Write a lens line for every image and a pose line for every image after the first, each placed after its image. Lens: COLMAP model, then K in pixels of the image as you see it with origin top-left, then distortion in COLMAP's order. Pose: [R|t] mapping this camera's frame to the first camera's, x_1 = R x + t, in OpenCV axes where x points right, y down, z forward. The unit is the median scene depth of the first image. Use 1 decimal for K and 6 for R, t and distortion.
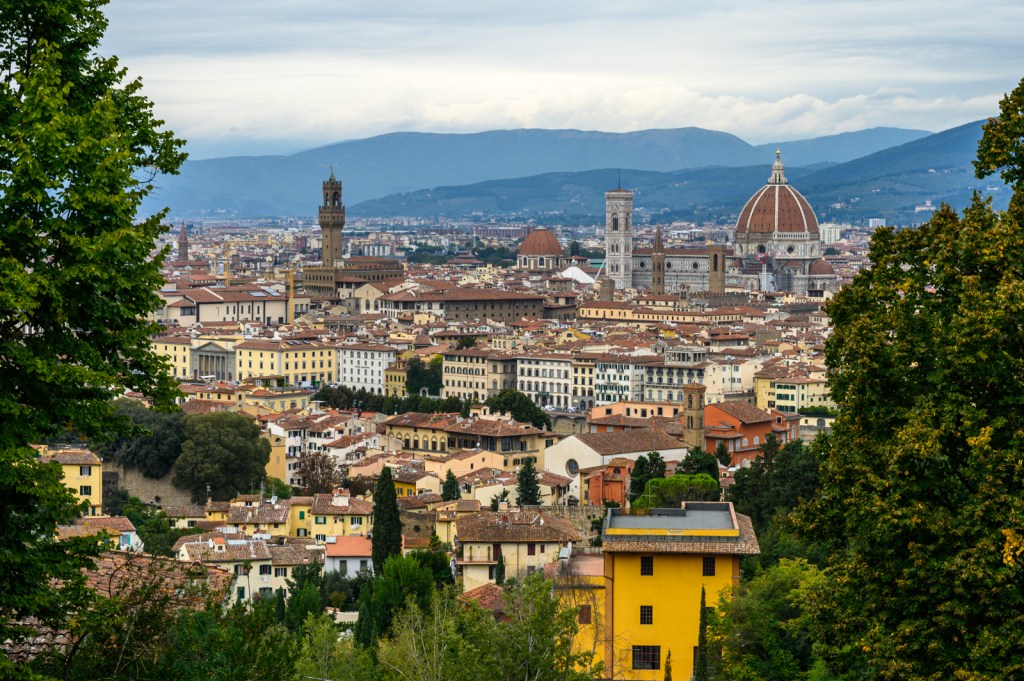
lens RADIAL K [[2341.6, 0, 511.6], [0, 2341.6, 340.1], [0, 0, 1]] dist [-0.055657, 0.000000]
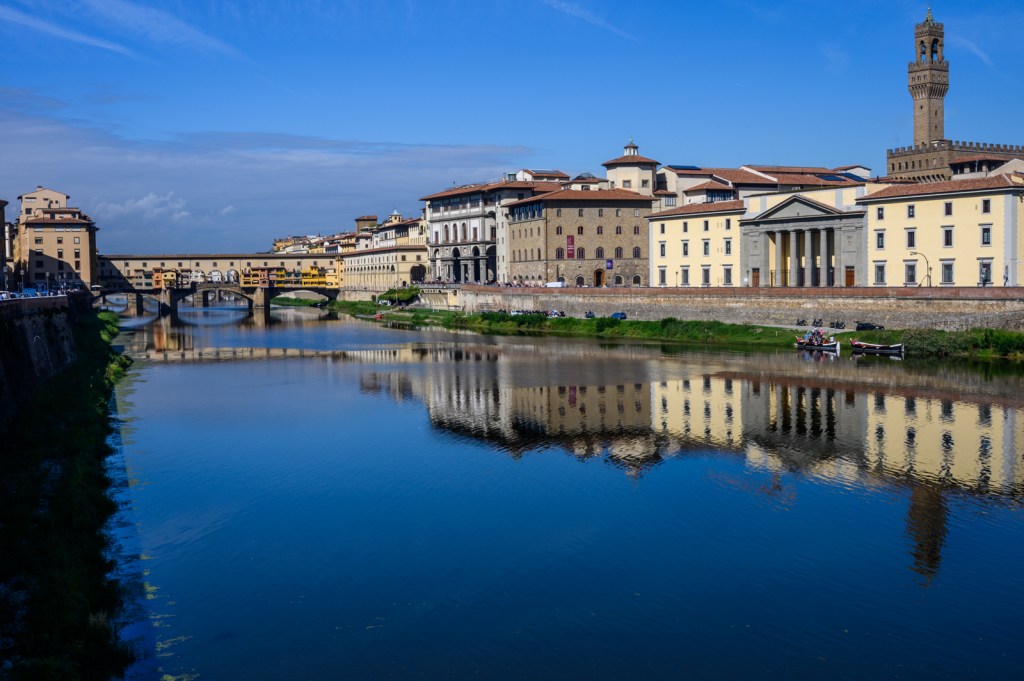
lens RADIAL K [[1219.4, 0, 510.3], [0, 1219.4, 340.4], [0, 0, 1]] dist [0.015561, 0.000000]
pose [[0.961353, -0.006965, -0.275229, -0.134718], [0.006767, 0.999976, -0.001669, 0.030108], [0.275234, -0.000258, 0.961377, 0.890061]]
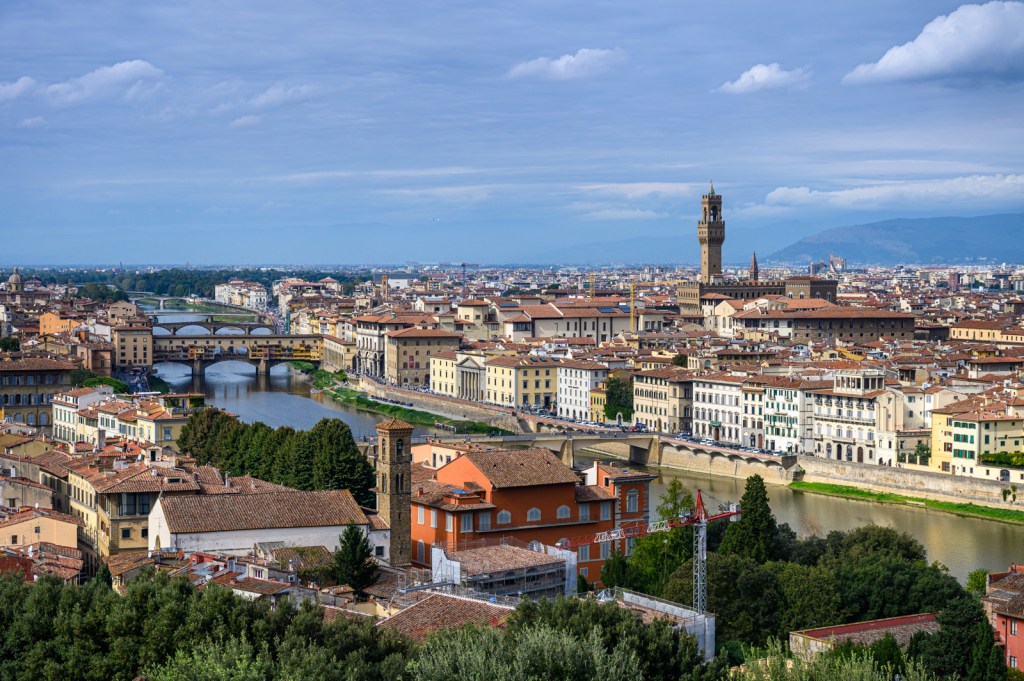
lens RADIAL K [[1853.9, 0, 512.2], [0, 1853.9, 342.1], [0, 0, 1]] dist [0.016908, 0.000000]
pose [[0.925963, 0.012457, -0.377408, 0.192274], [-0.016876, 0.999822, -0.008405, 0.000733], [0.377236, 0.014152, 0.926009, 0.364149]]
